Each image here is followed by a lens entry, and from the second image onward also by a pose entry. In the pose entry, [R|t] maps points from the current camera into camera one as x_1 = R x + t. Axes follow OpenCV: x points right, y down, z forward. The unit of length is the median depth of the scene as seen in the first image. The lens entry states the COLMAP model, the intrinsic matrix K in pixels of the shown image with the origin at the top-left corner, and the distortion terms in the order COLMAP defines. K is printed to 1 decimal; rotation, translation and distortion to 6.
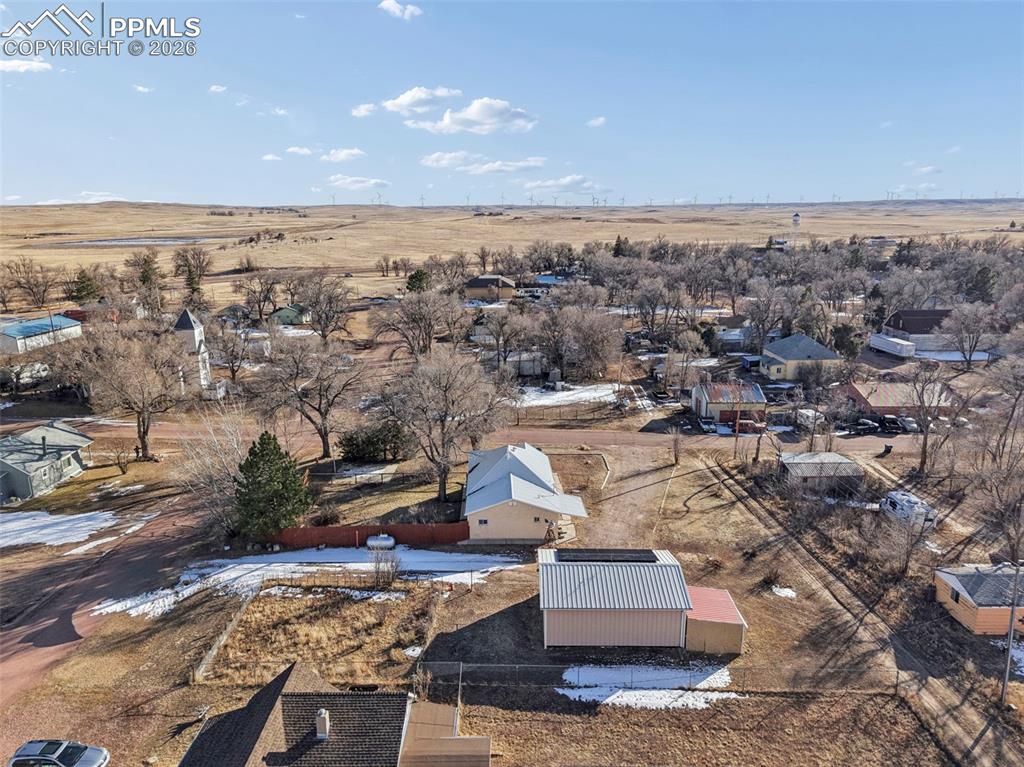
lens RADIAL K [[692.3, 0, 512.0], [0, 692.3, 383.5], [0, 0, 1]] dist [0.014578, -0.003895]
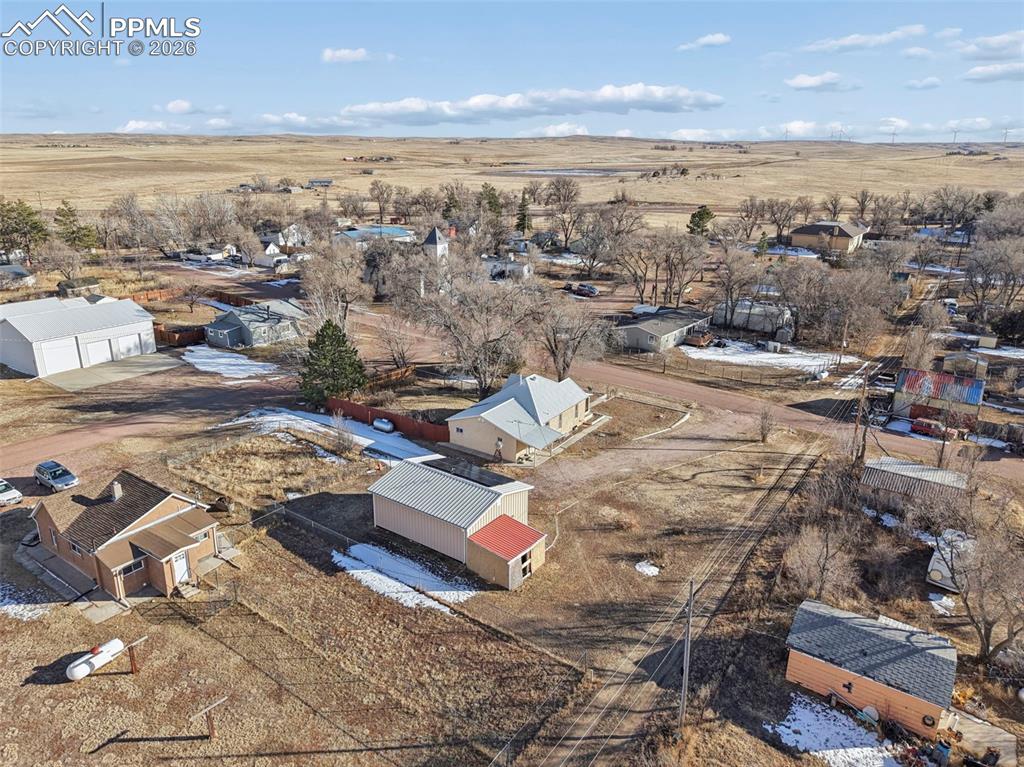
lens RADIAL K [[692.3, 0, 512.0], [0, 692.3, 383.5], [0, 0, 1]] dist [0.014578, -0.003895]
pose [[0.825051, 0.198702, -0.528969, 0.514832], [-0.152824, 0.979712, 0.129653, -0.027153], [0.543999, -0.026131, 0.838679, 0.096121]]
